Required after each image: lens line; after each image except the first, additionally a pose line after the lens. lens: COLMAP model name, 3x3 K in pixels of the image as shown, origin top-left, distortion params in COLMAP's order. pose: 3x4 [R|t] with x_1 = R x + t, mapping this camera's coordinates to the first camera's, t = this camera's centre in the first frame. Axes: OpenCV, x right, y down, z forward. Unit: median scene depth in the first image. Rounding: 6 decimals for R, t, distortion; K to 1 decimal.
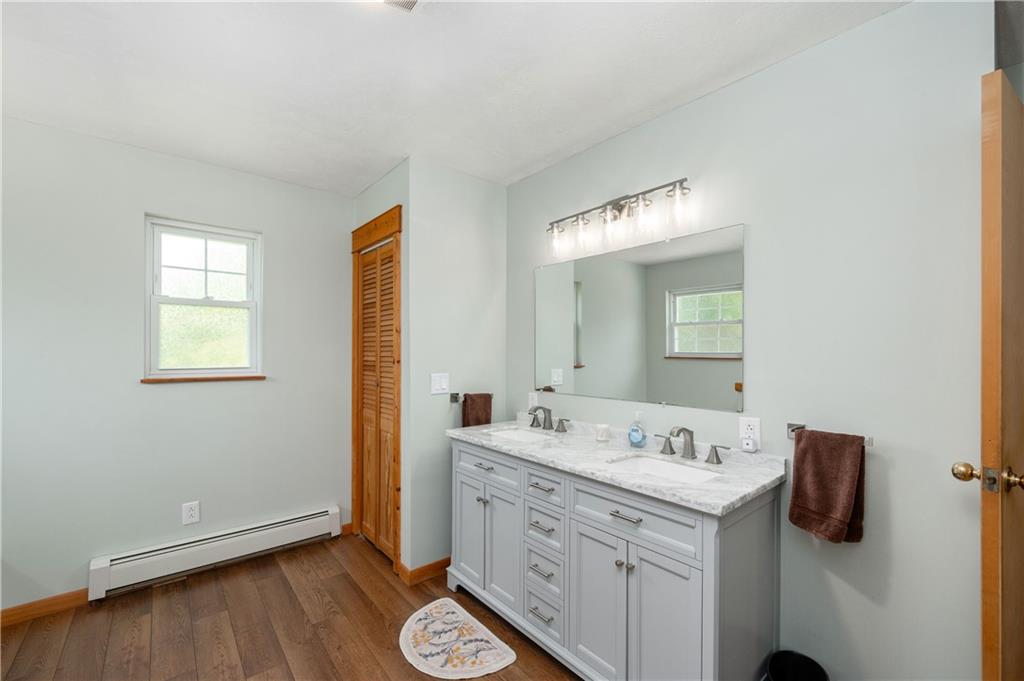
lens RADIAL K [[429.6, 0, 511.7], [0, 429.6, 347.4], [0, 0, 1]] dist [0.000588, 0.000477]
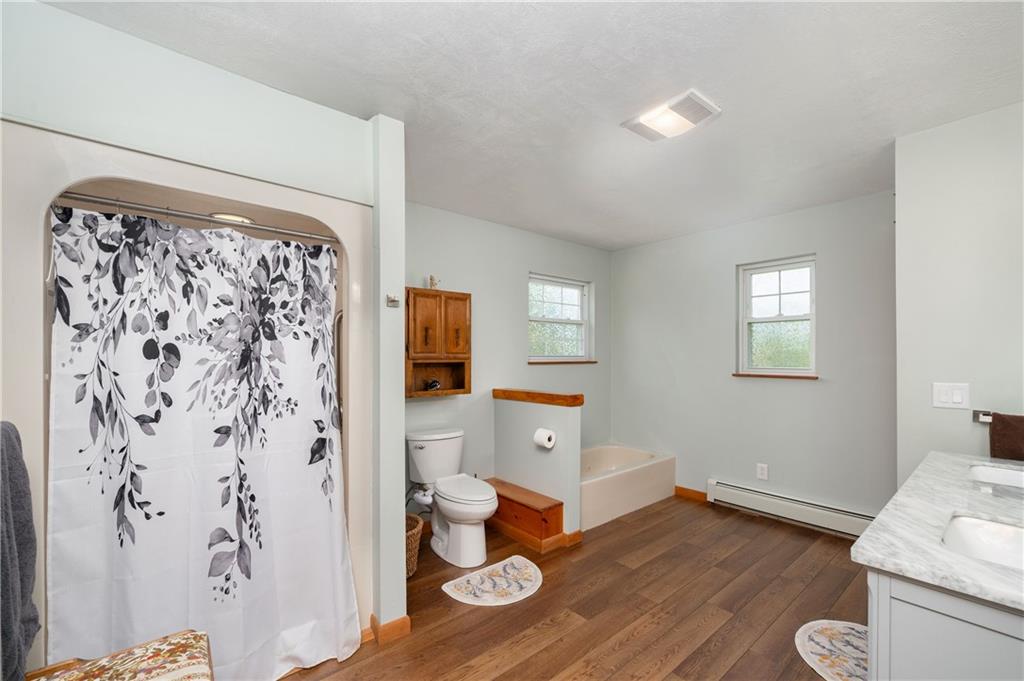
lens RADIAL K [[429.6, 0, 511.4], [0, 429.6, 347.6], [0, 0, 1]] dist [0.000588, 0.000477]
pose [[0.002909, -0.021239, -0.999770, 0.676057], [-0.001703, 0.999773, -0.021244, 0.015313], [0.999994, 0.001764, 0.002873, 0.194252]]
